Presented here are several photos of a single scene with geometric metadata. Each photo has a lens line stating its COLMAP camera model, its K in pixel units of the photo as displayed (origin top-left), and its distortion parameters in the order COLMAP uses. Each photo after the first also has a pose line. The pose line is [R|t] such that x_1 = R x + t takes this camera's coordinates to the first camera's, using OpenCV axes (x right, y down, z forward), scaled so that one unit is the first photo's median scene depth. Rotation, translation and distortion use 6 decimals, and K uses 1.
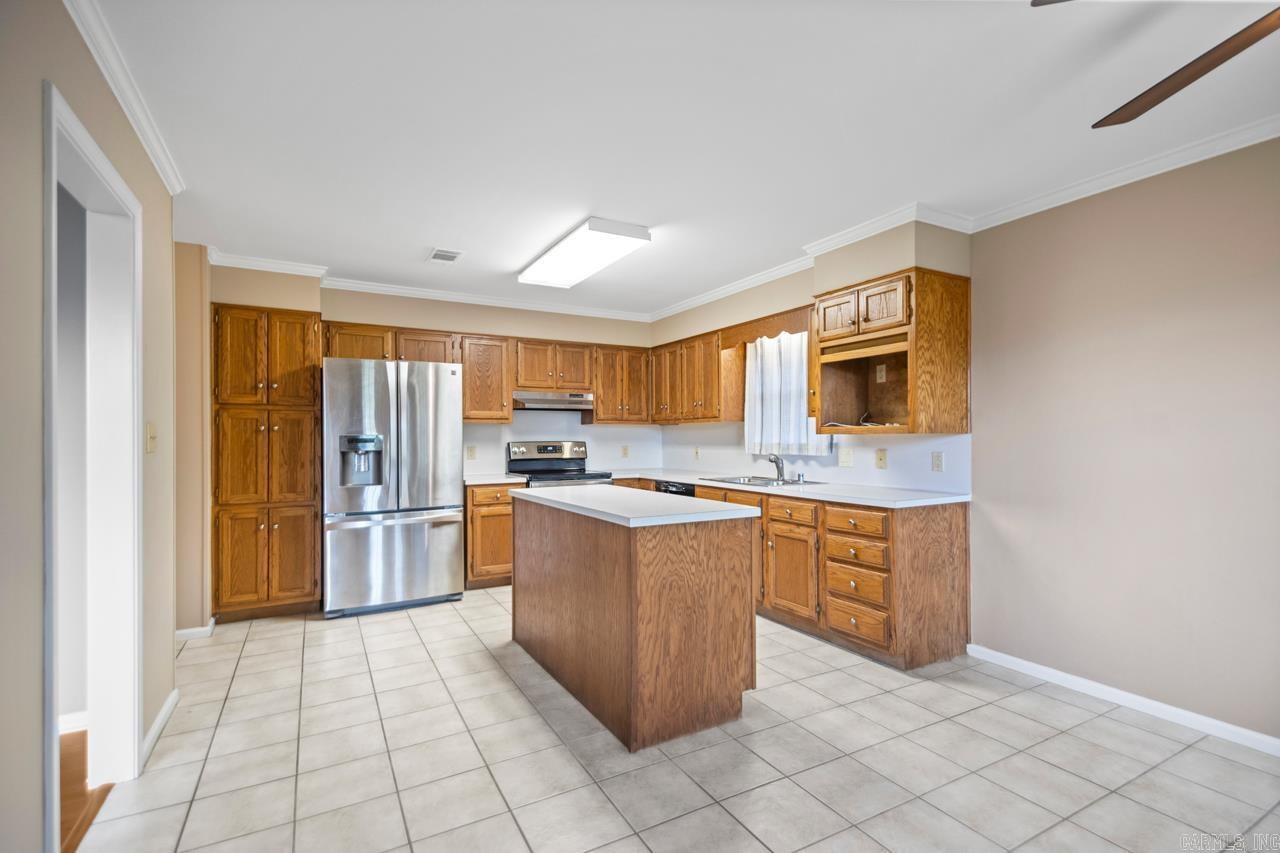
lens RADIAL K [[592.9, 0, 650.2], [0, 592.9, 436.2], [0, 0, 1]] dist [0.039495, -0.015979]
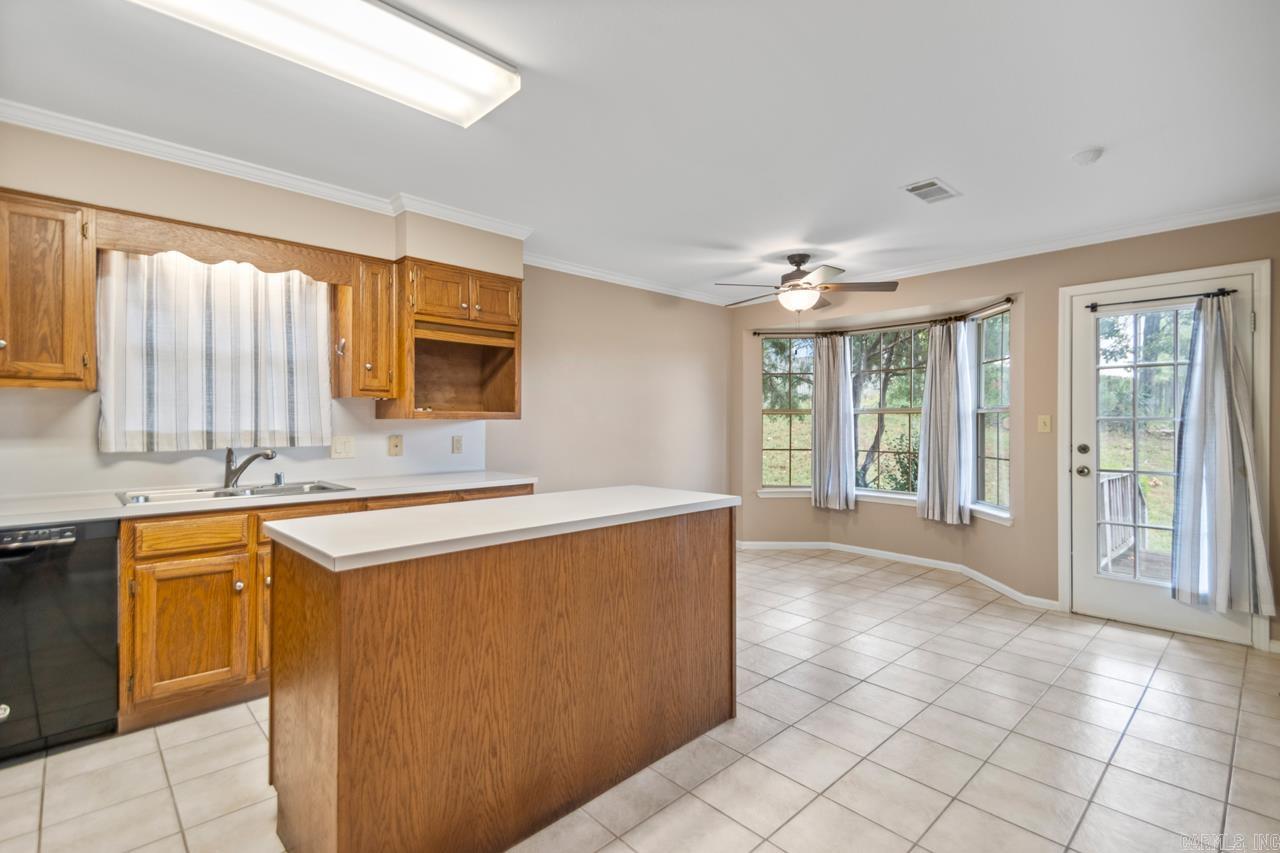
lens RADIAL K [[595.7, 0, 637.4], [0, 595.7, 422.6], [0, 0, 1]] dist [-0.000500, -0.016594]
pose [[-0.260677, 0.009068, 0.965383, -0.673993], [-0.004463, 0.999934, -0.010597, 0.011140], [-0.965416, -0.007071, -0.260619, 0.960742]]
